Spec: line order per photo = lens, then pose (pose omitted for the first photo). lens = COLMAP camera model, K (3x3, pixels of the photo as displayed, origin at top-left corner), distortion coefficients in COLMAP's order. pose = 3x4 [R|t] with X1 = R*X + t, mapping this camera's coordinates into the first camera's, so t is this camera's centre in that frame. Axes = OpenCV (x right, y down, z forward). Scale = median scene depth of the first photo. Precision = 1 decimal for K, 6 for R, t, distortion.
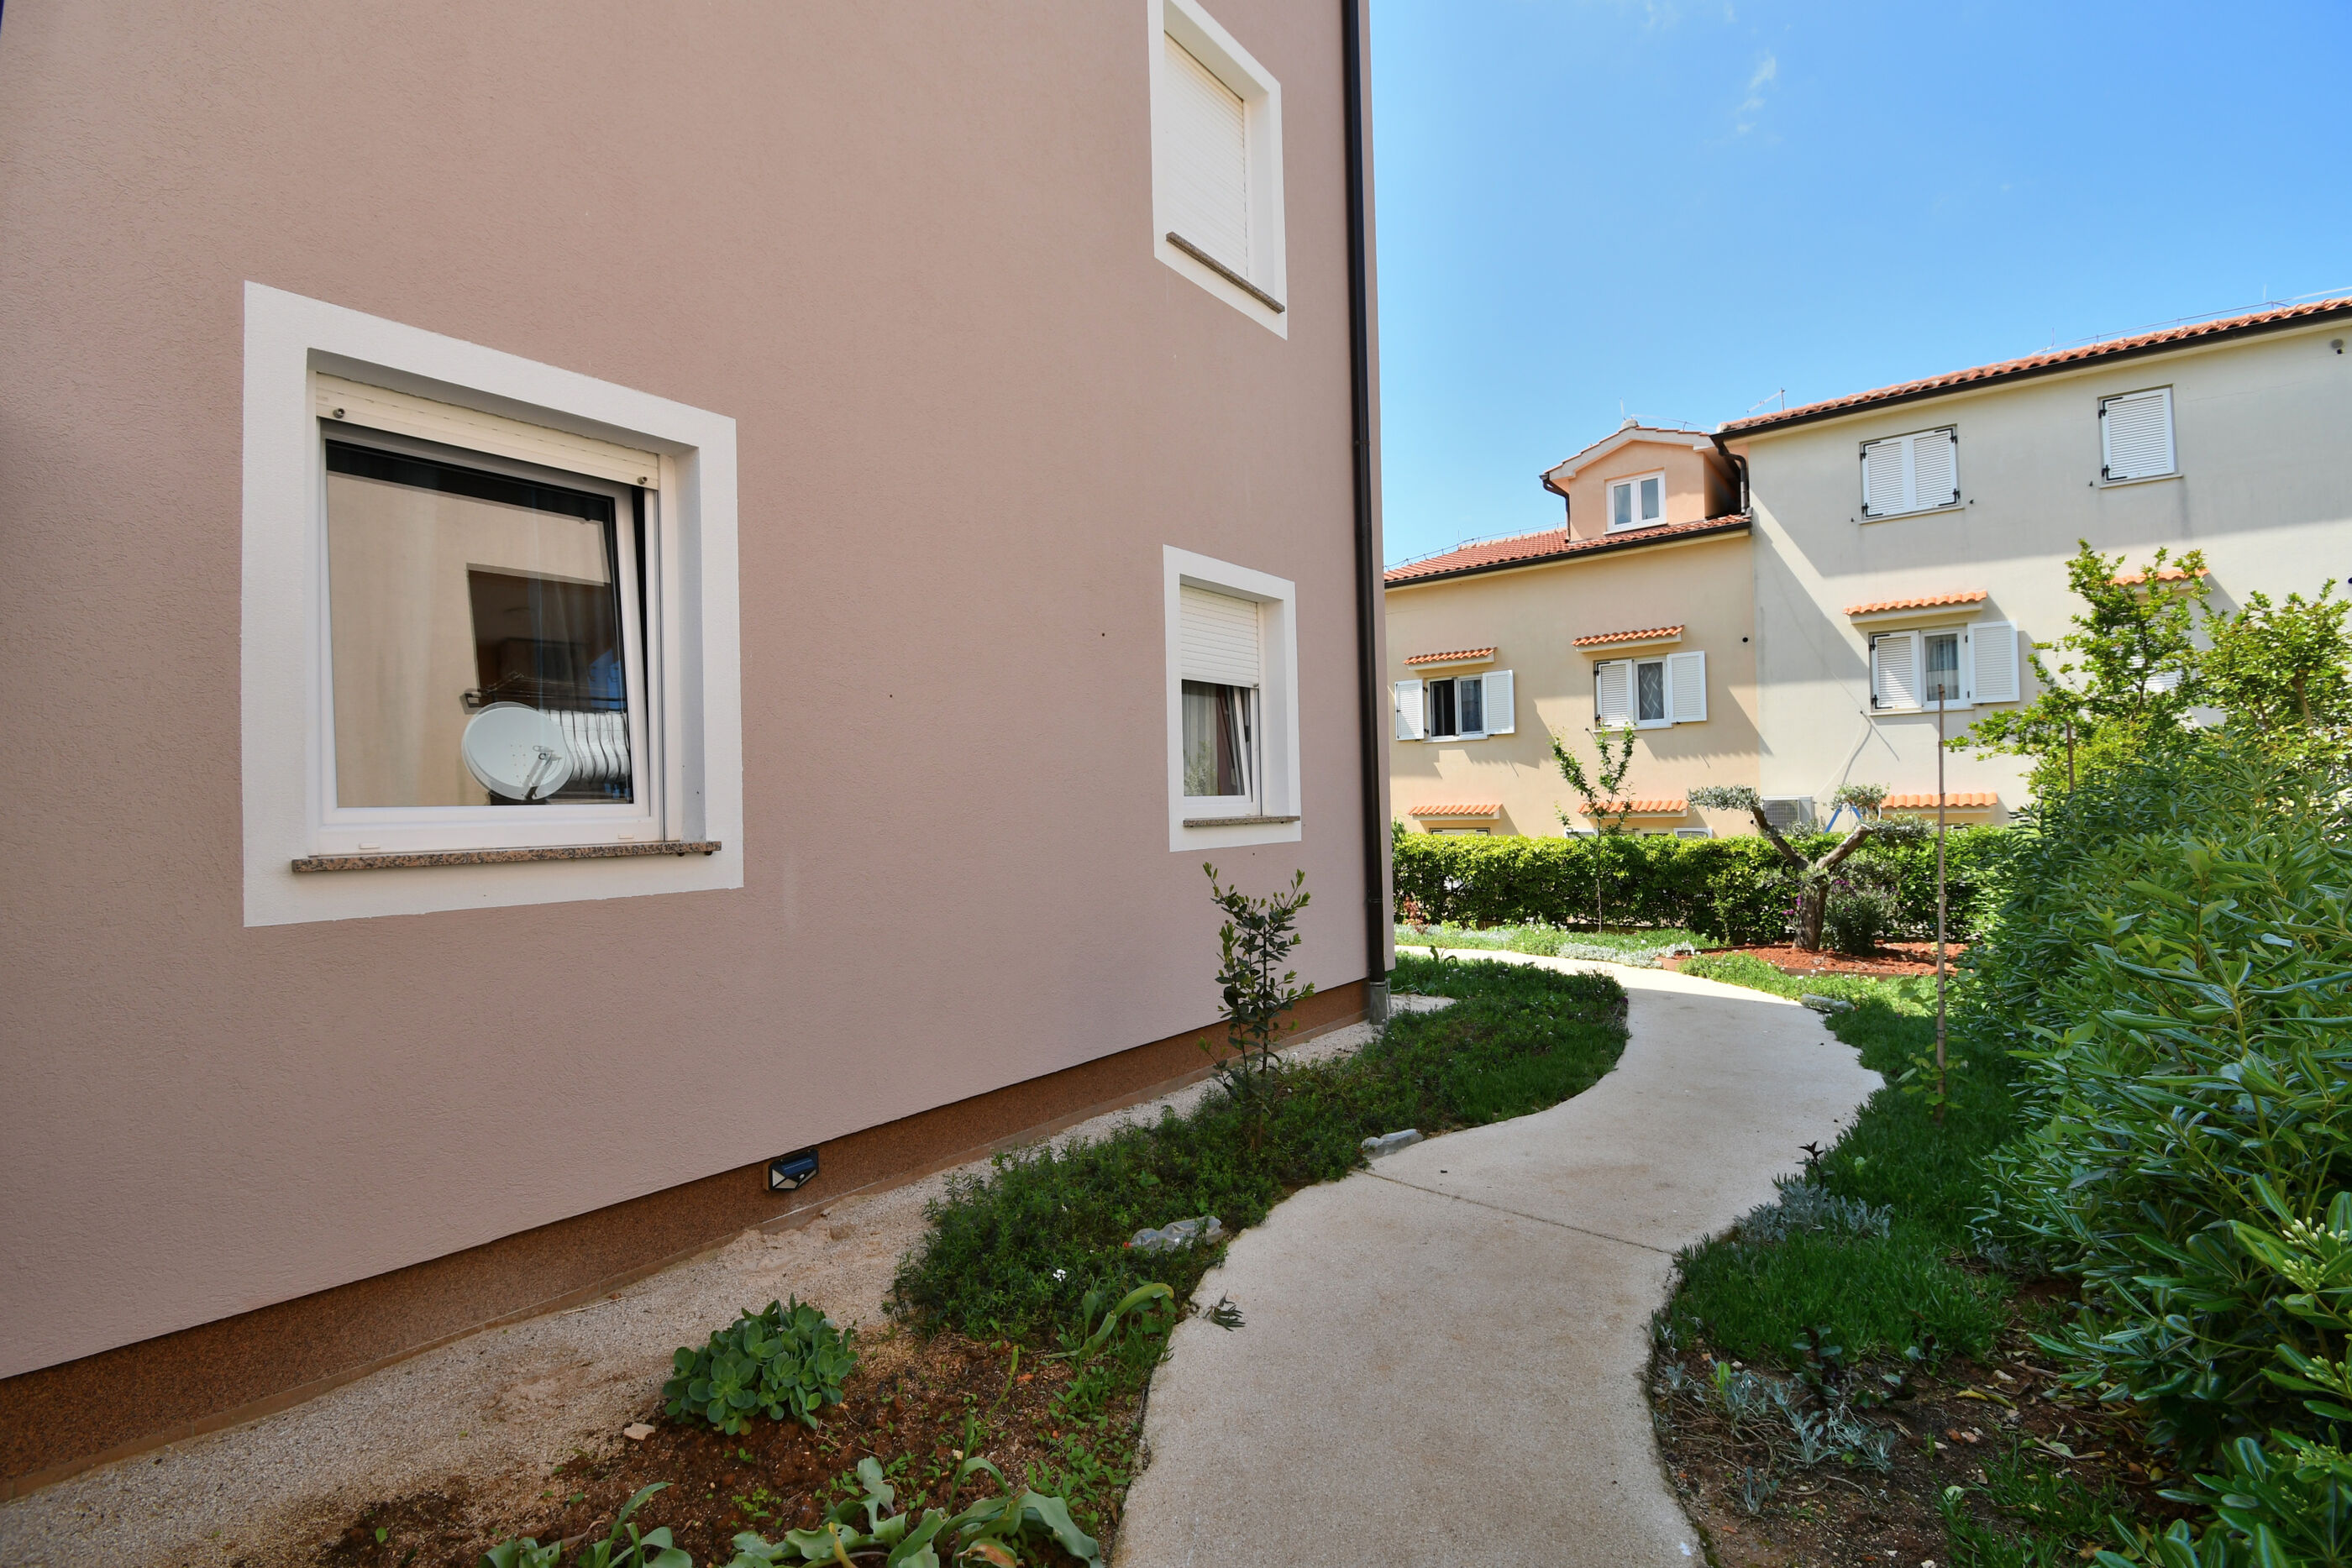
lens RADIAL K [[1043.4, 0, 1176.0], [0, 1043.4, 784.0], [0, 0, 1]] dist [0.001250, -0.015799]
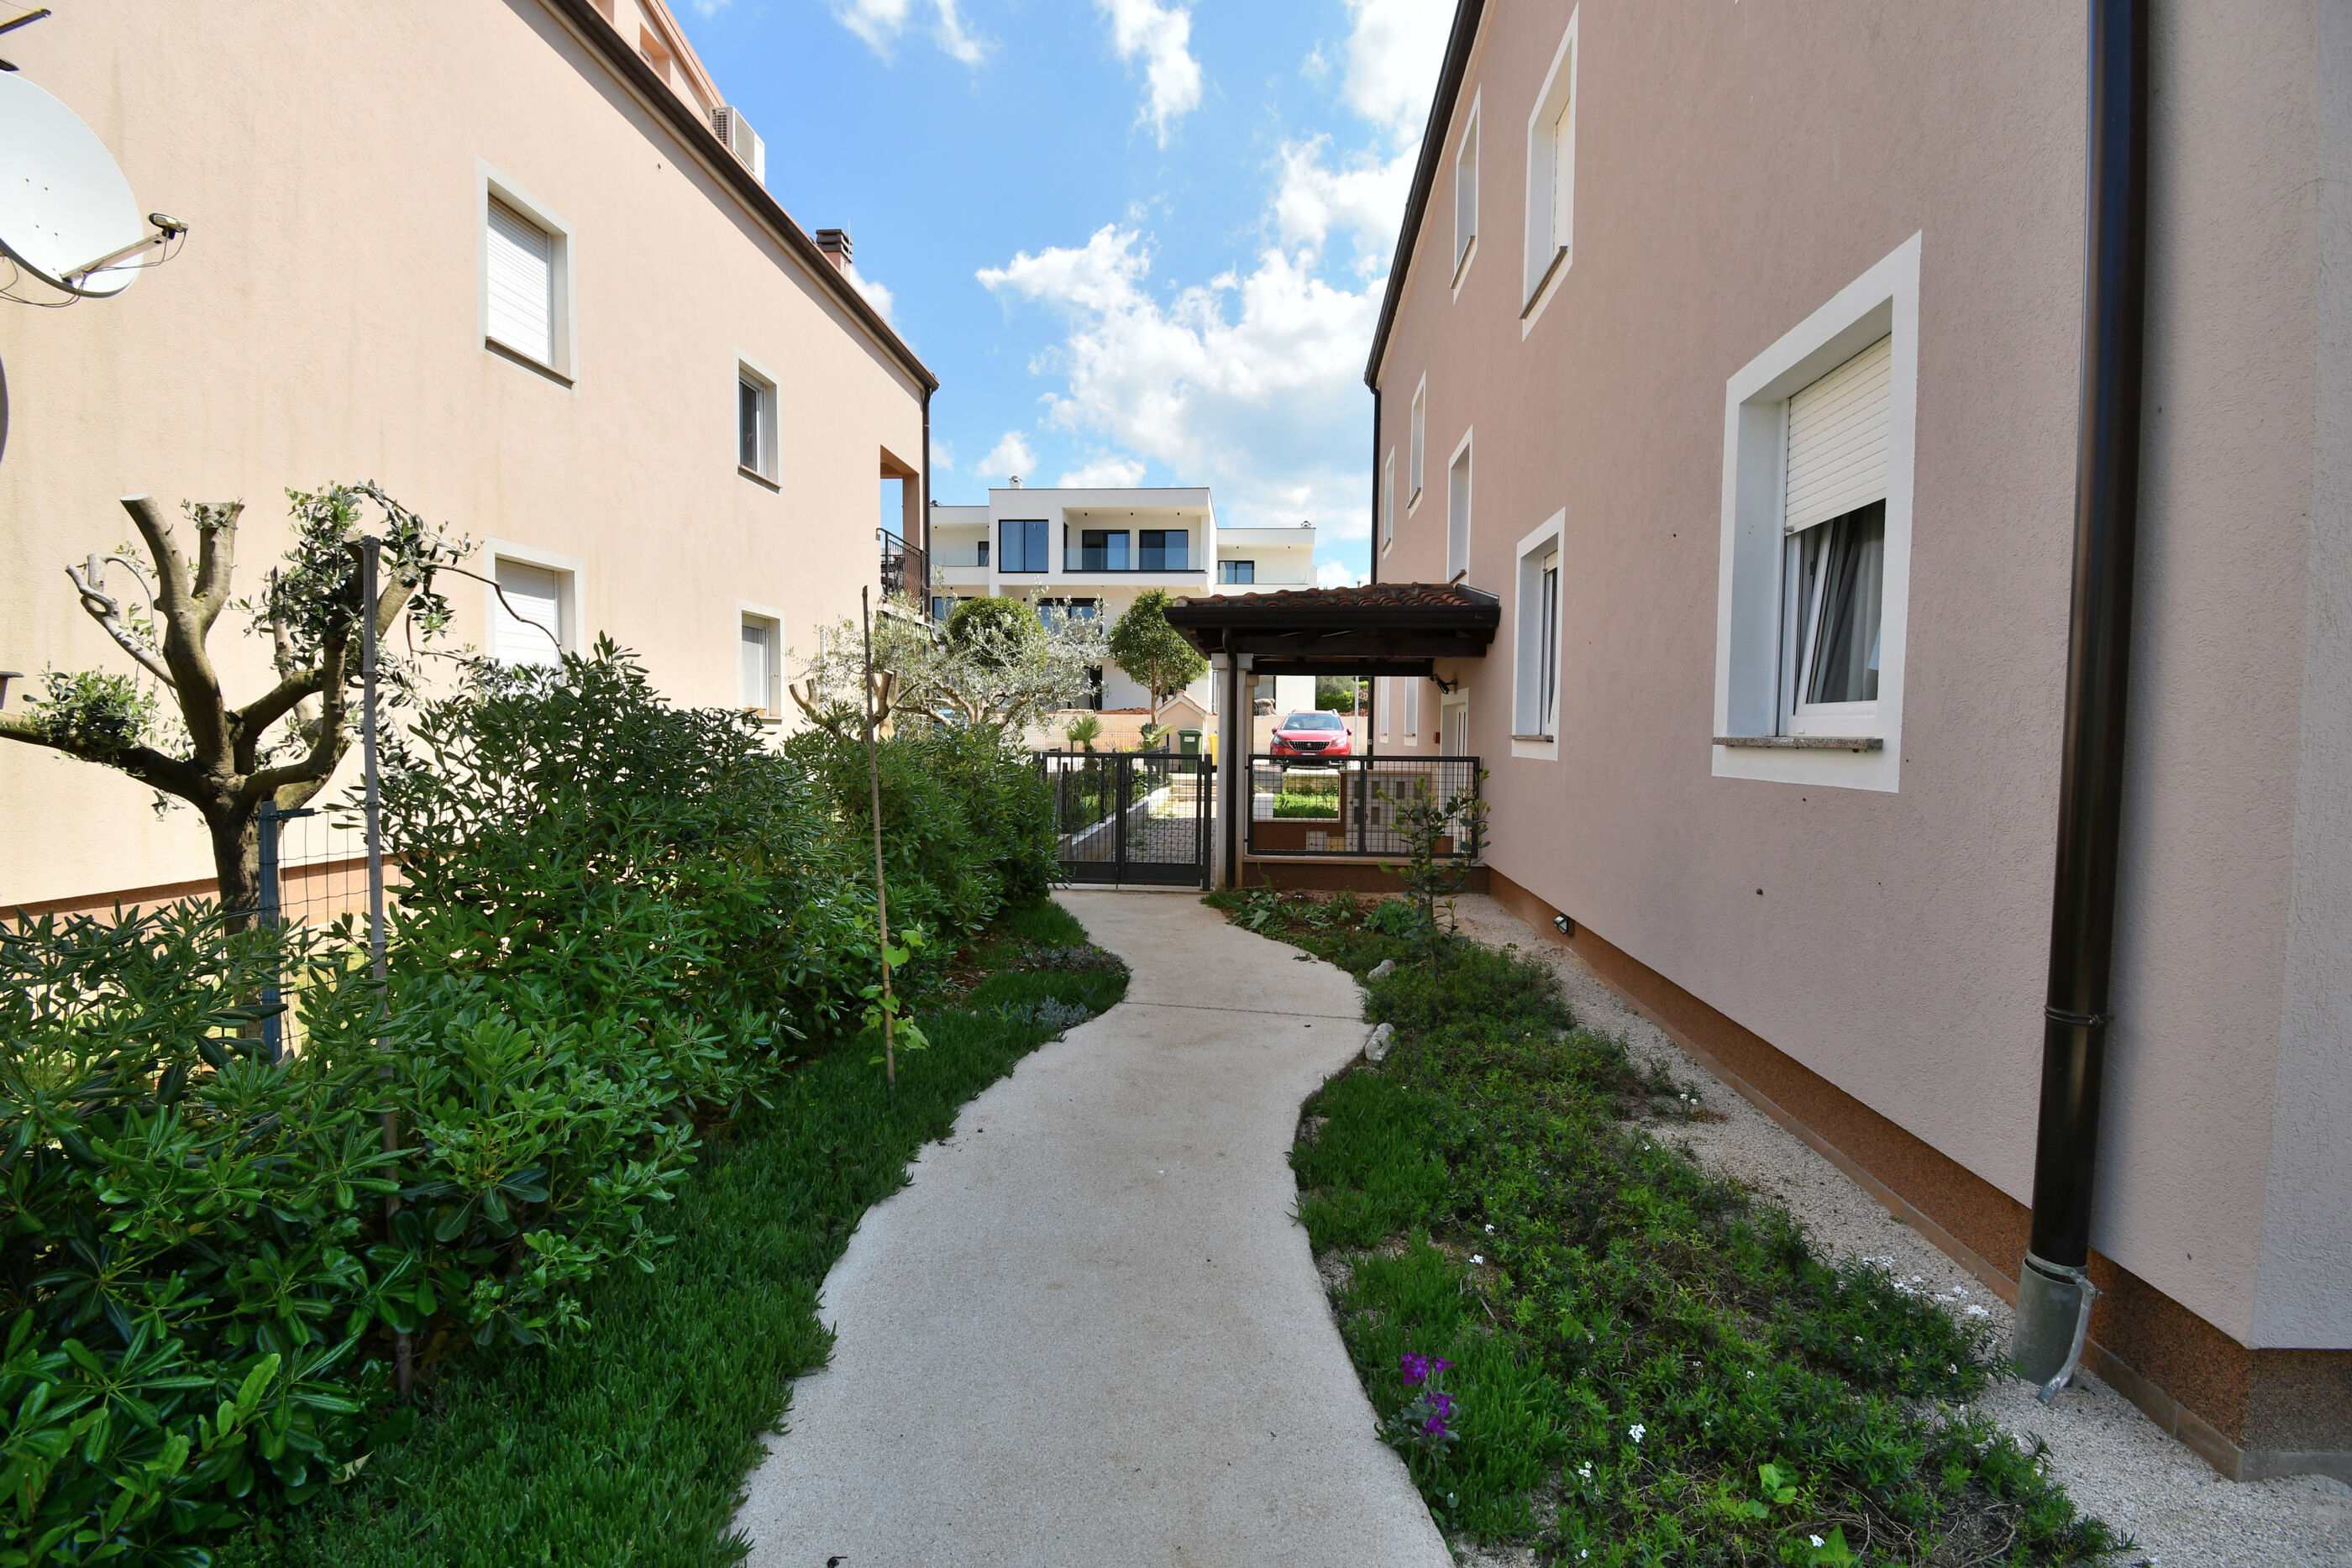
lens RADIAL K [[1043.4, 0, 1176.0], [0, 1043.4, 784.0], [0, 0, 1]] dist [0.001250, -0.015799]
pose [[-0.834987, 0.034991, -0.549157, 0.818257], [0.009251, 0.998728, 0.049571, 0.028977], [0.550193, 0.036310, -0.834248, 1.512297]]
